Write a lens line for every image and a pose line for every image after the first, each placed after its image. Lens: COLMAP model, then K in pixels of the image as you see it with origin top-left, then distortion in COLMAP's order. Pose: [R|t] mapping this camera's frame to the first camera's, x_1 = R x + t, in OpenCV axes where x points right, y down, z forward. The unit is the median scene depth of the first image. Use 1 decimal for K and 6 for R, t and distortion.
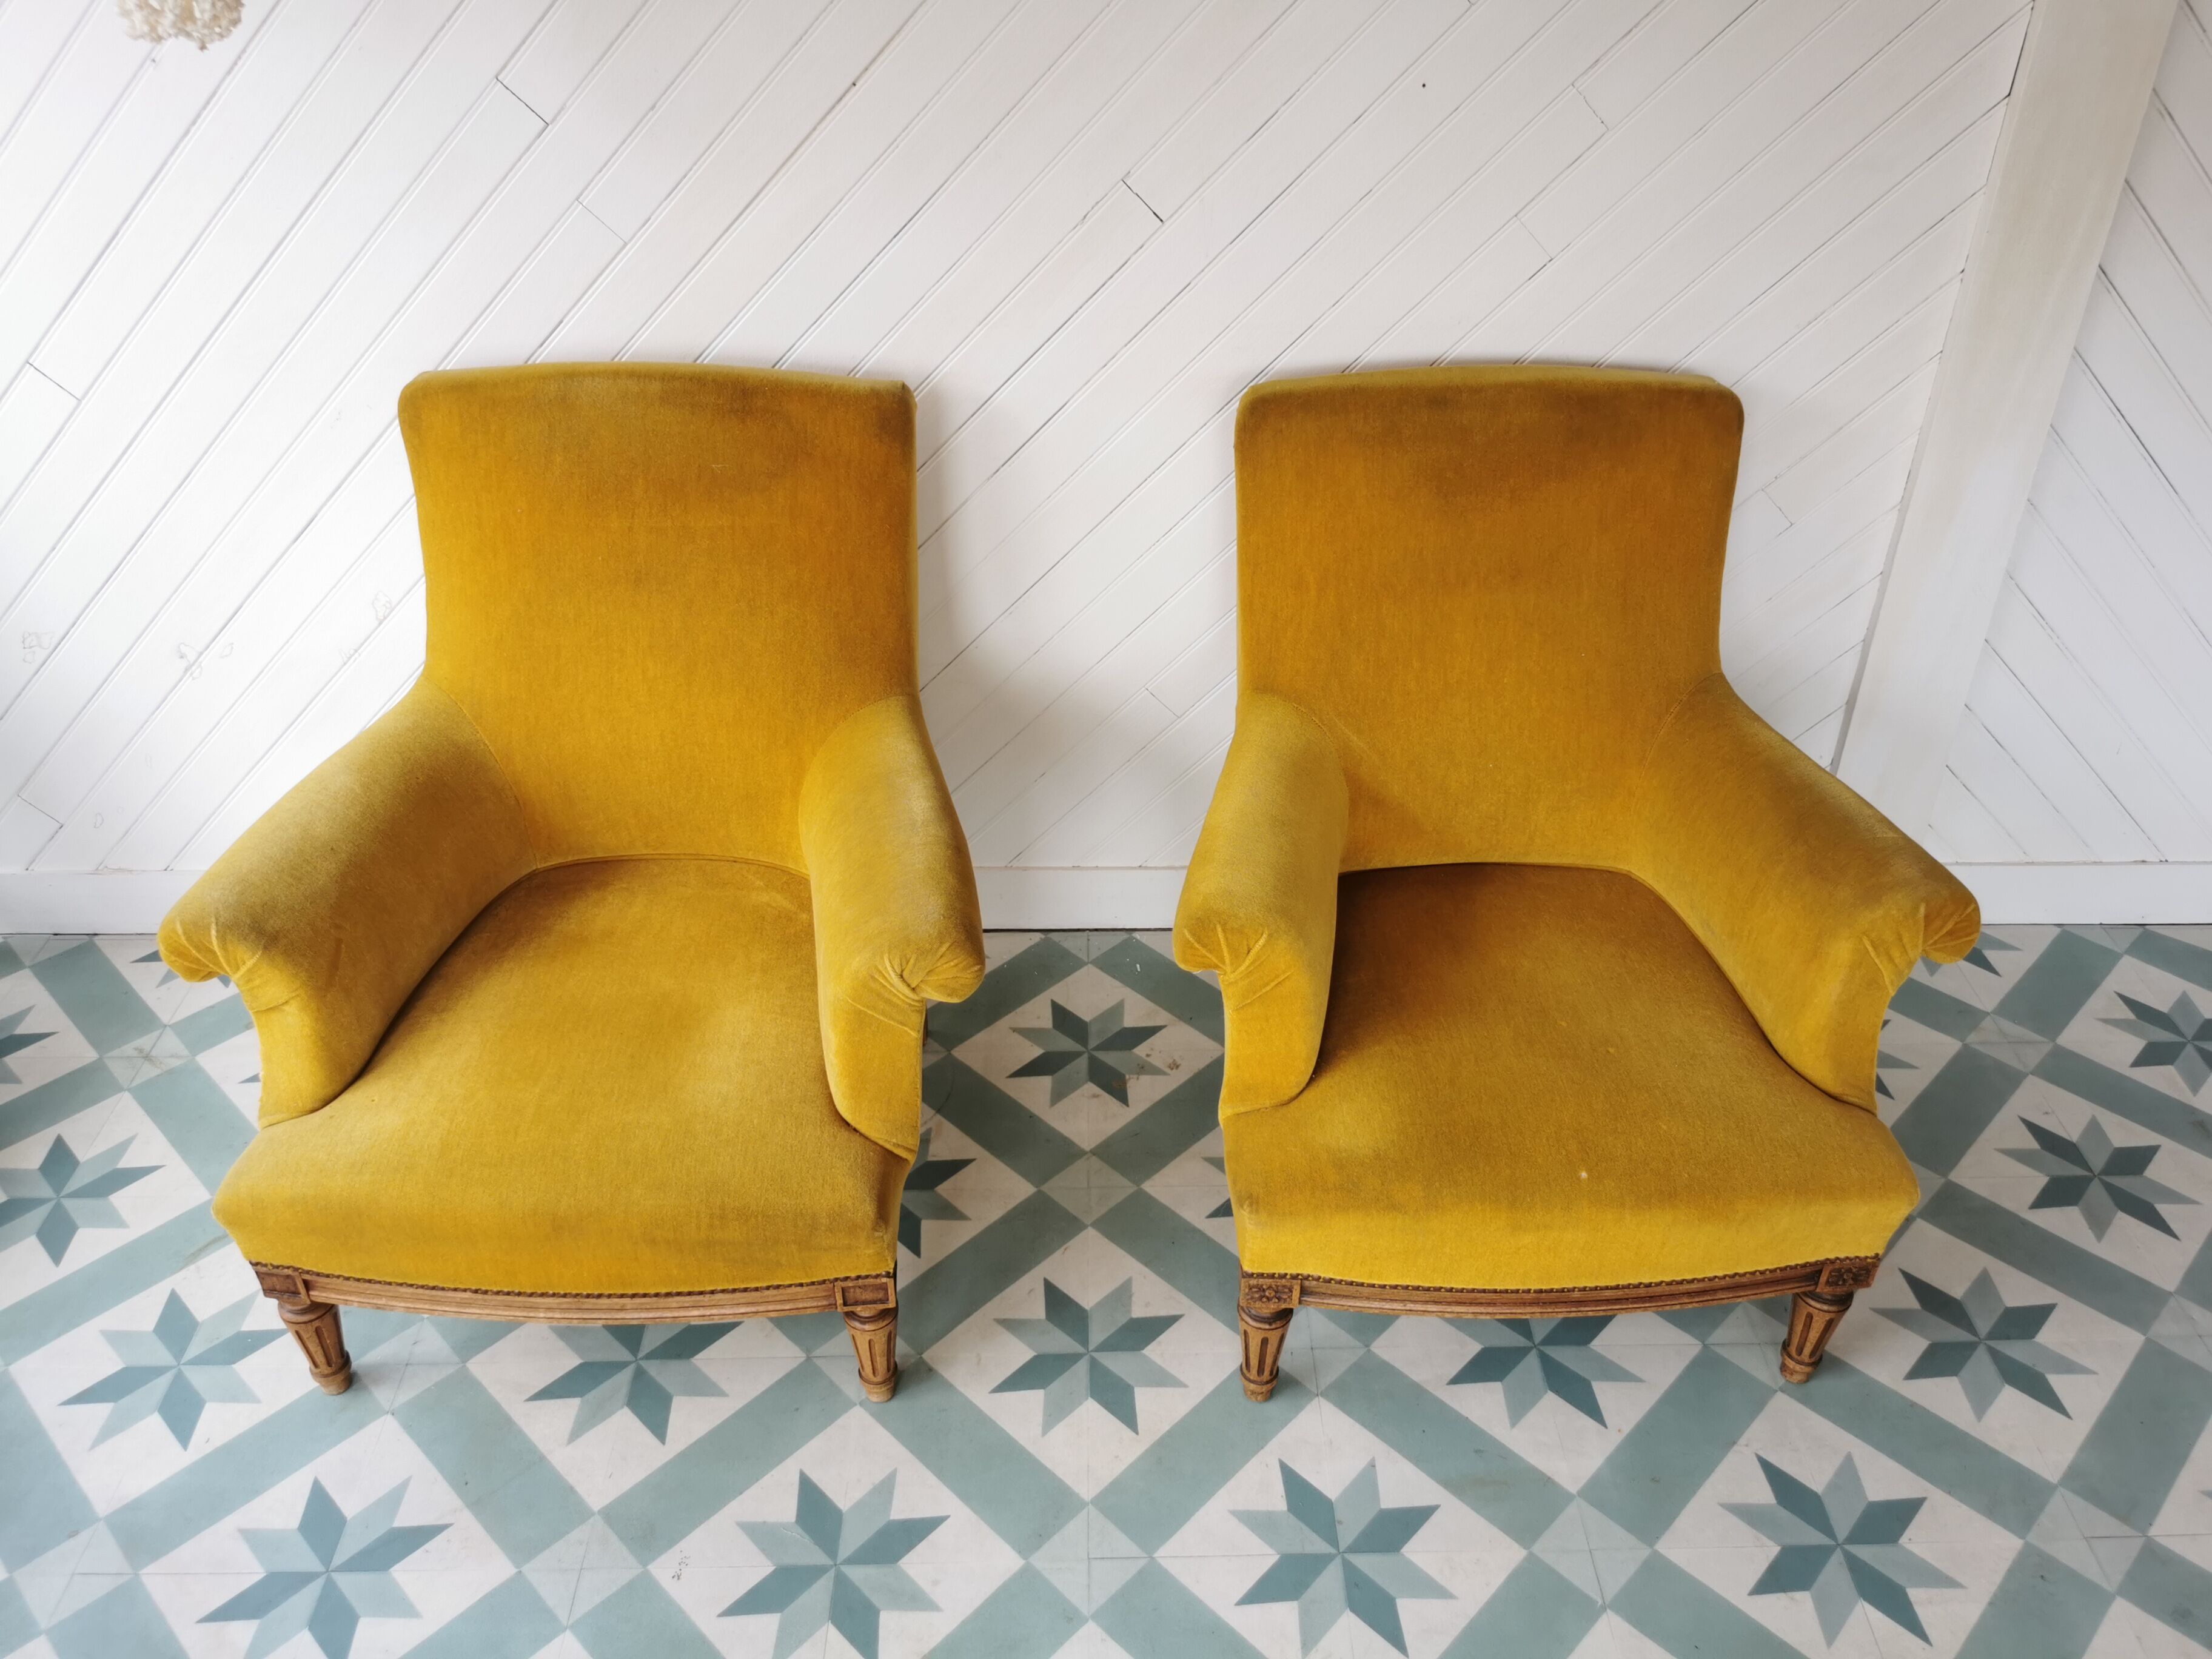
lens RADIAL K [[1746.0, 0, 1121.1], [0, 1746.0, 811.6], [0, 0, 1]] dist [0.055092, -0.087114]
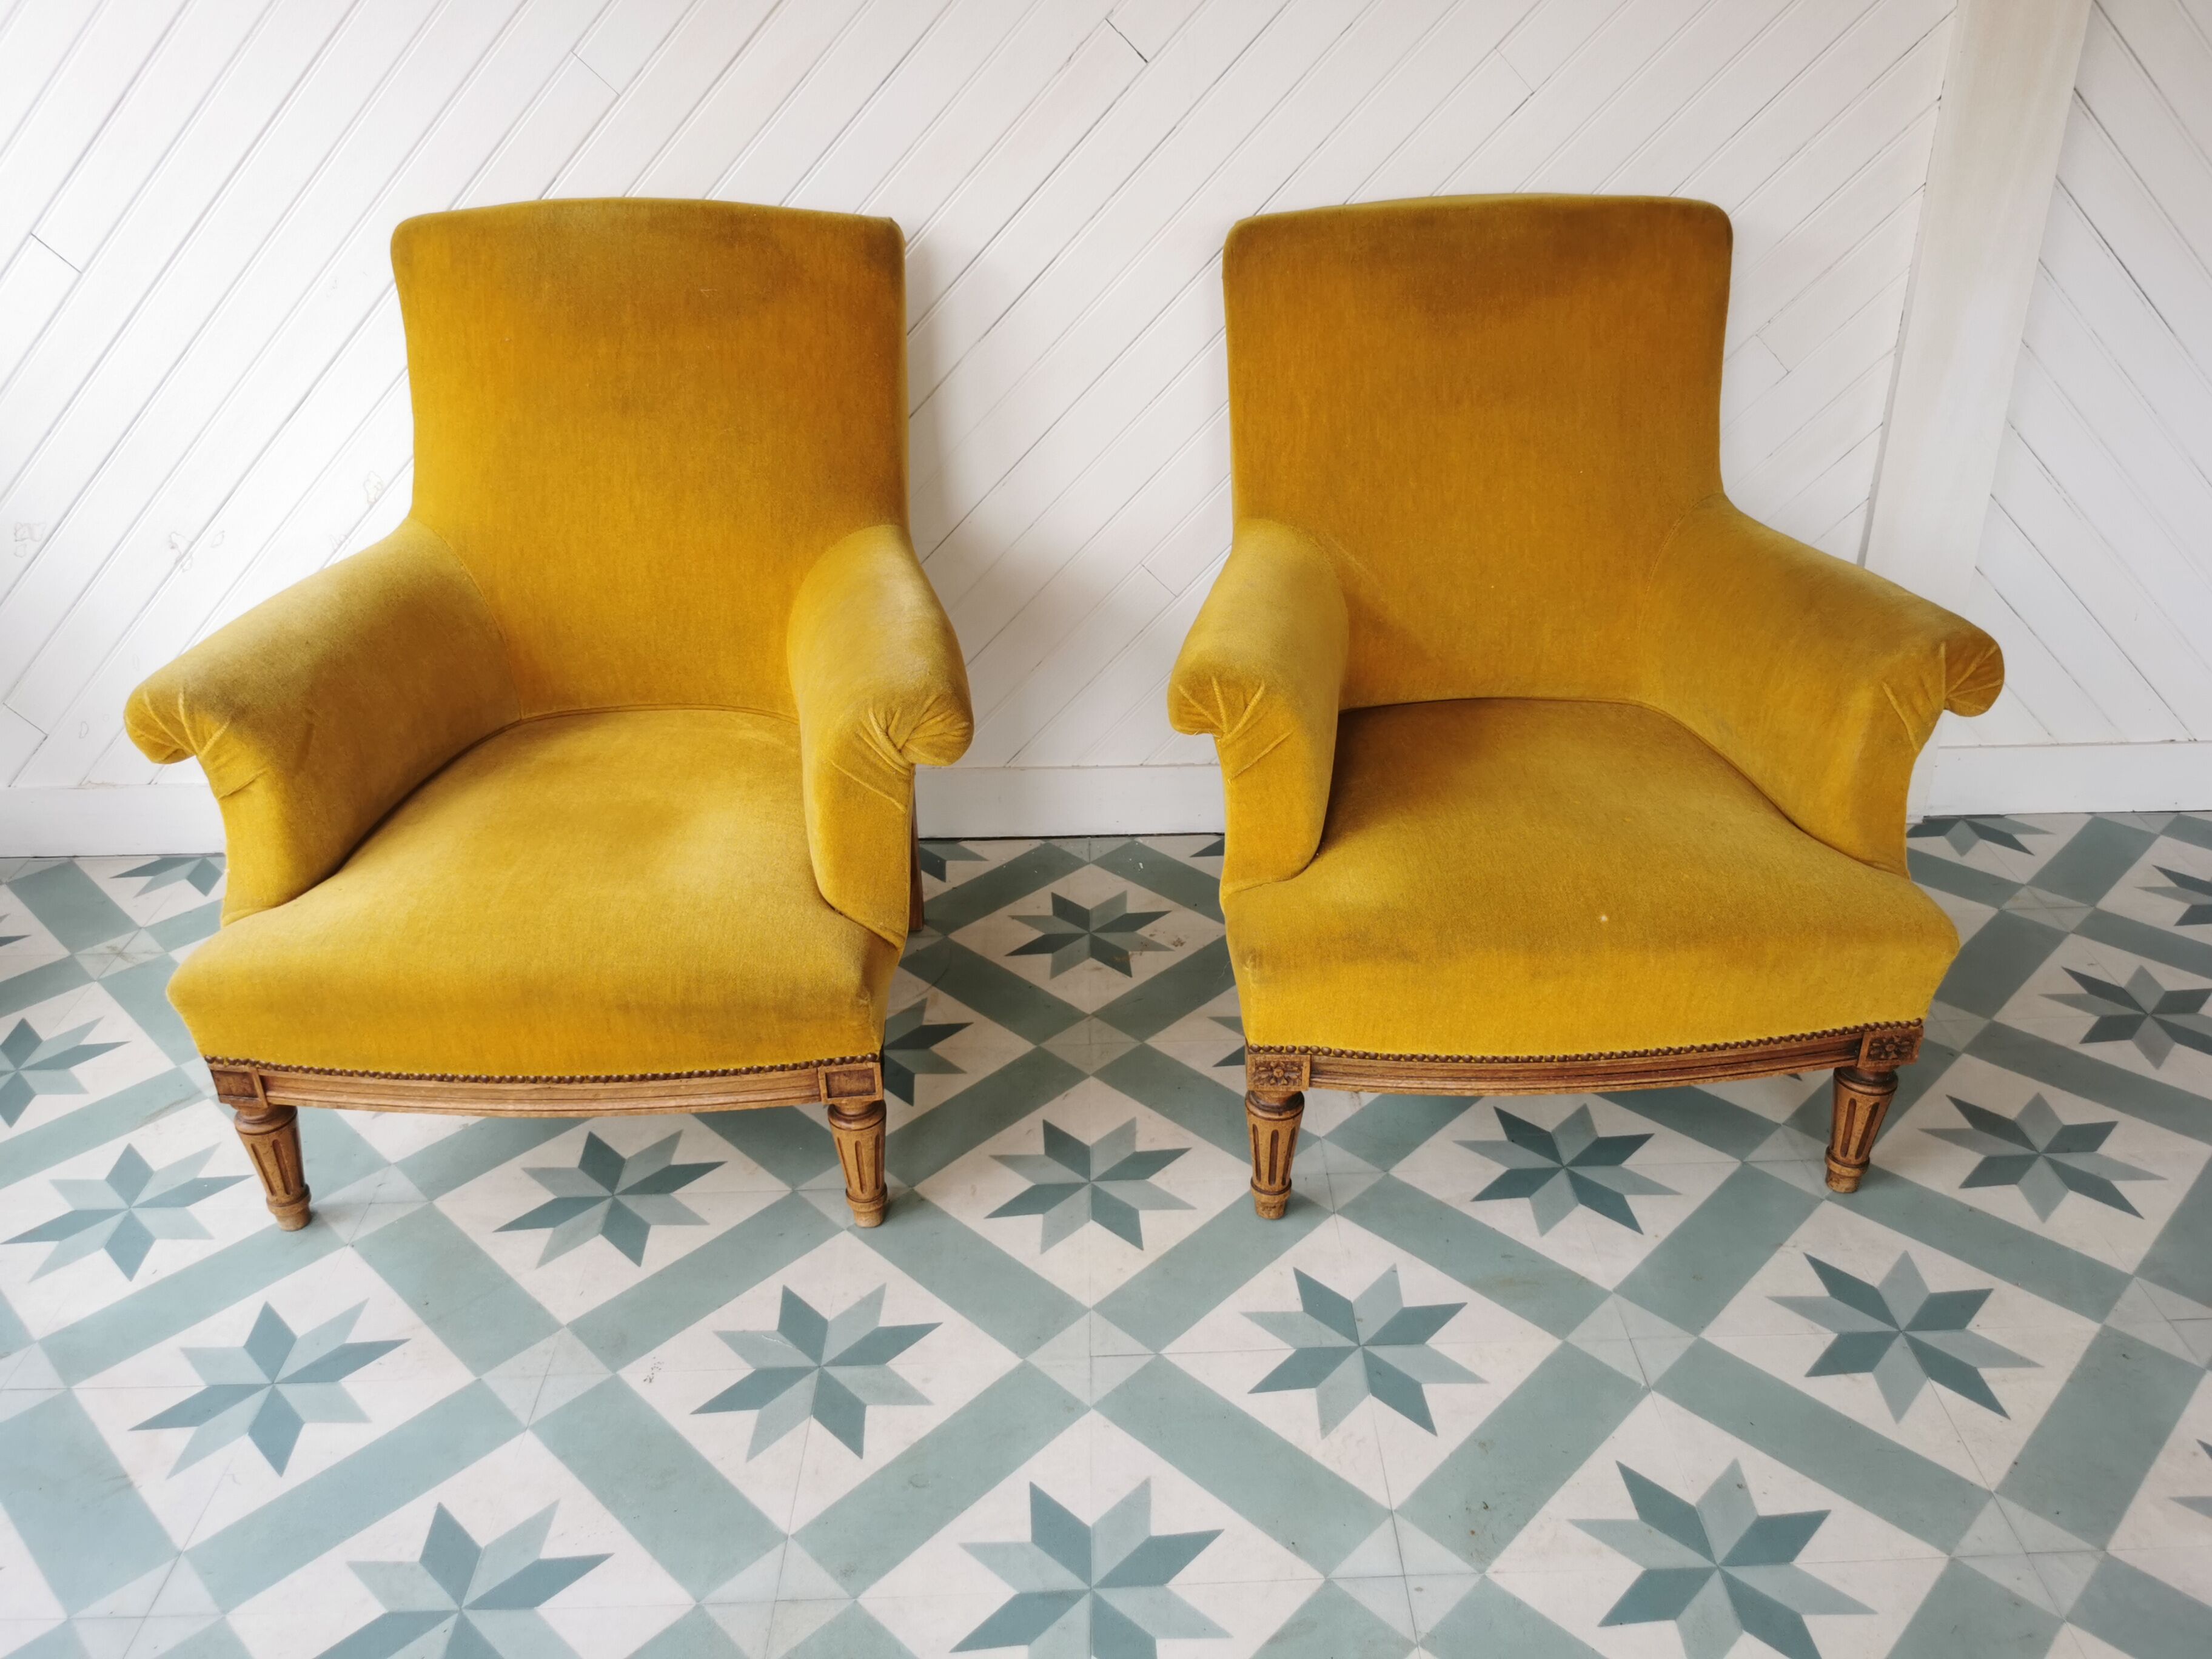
lens RADIAL K [[1746.0, 0, 1121.9], [0, 1746.0, 810.2], [0, 0, 1]] dist [0.055092, -0.087114]
pose [[0.999782, -0.018986, -0.008659, 0.010647], [0.017888, 0.993449, -0.112866, 0.221877], [0.010746, 0.112686, 0.993573, 0.041152]]
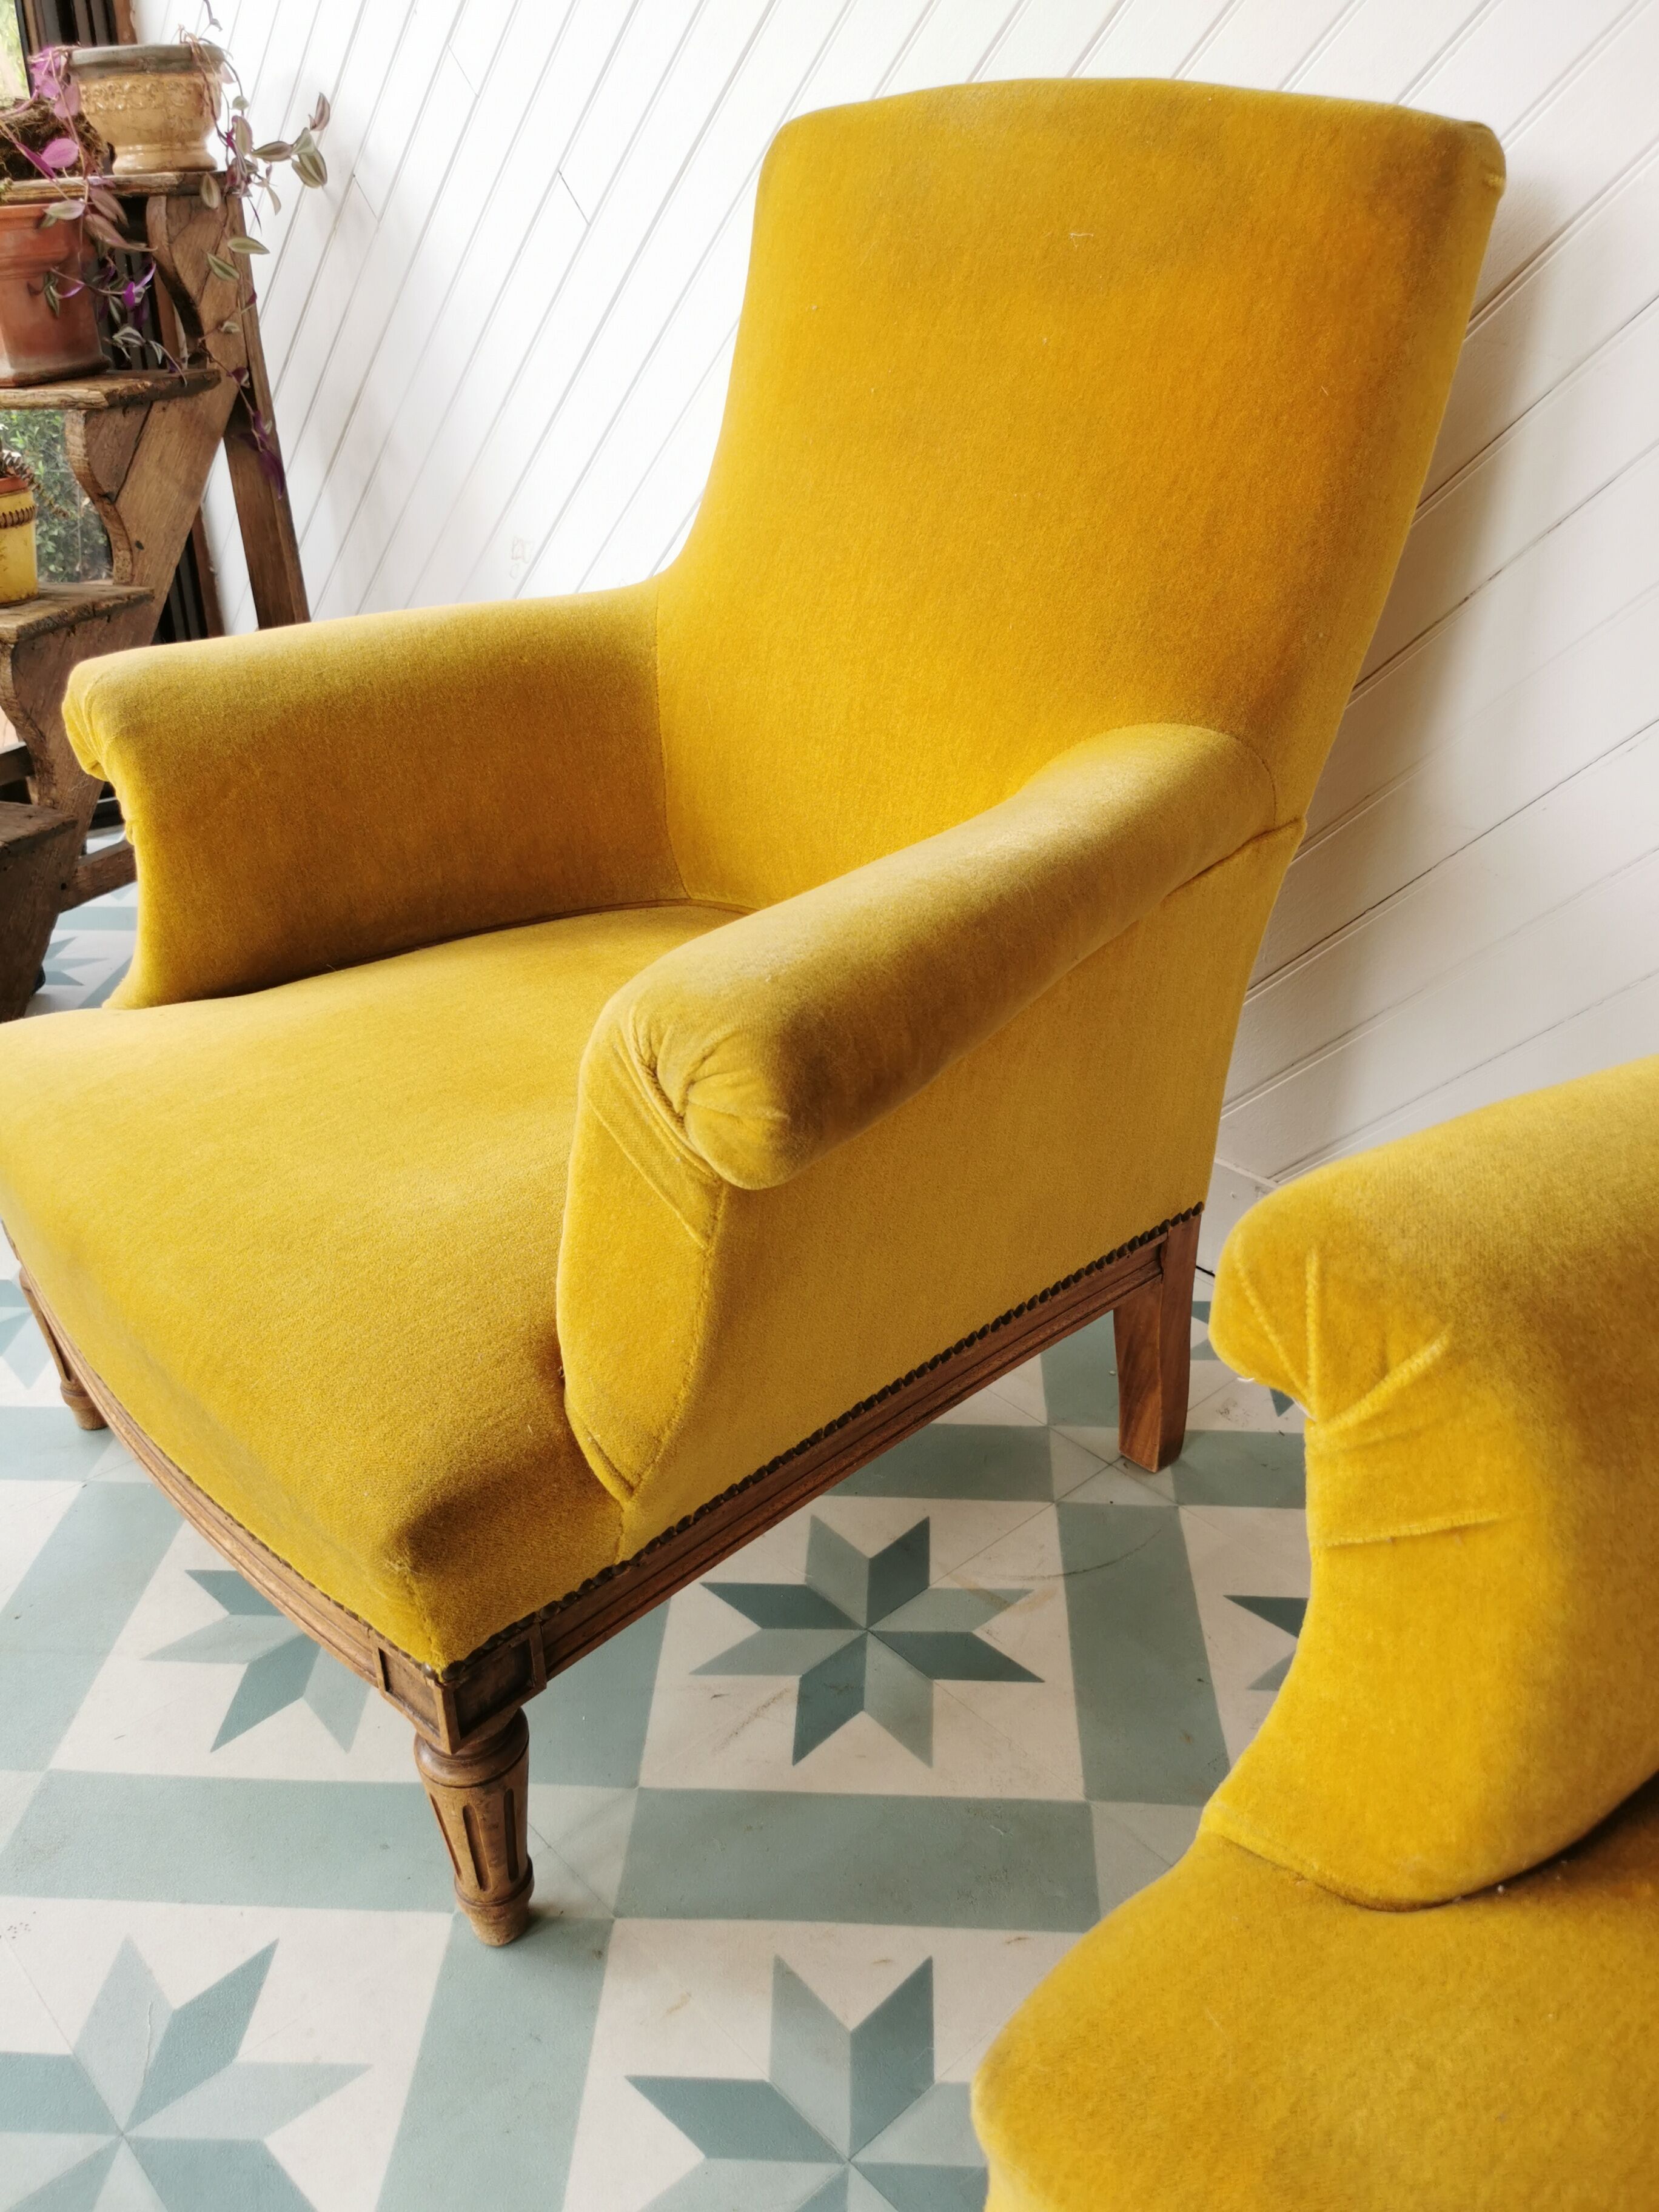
lens RADIAL K [[1746.0, 0, 850.8], [0, 1746.0, 1129.3], [0, 0, 1]] dist [0.055092, -0.087114]
pose [[0.672867, 0.346689, -0.653496, 0.180611], [-0.415768, 0.907892, 0.053558, 0.056452], [0.611872, 0.235666, 0.755033, 0.628431]]
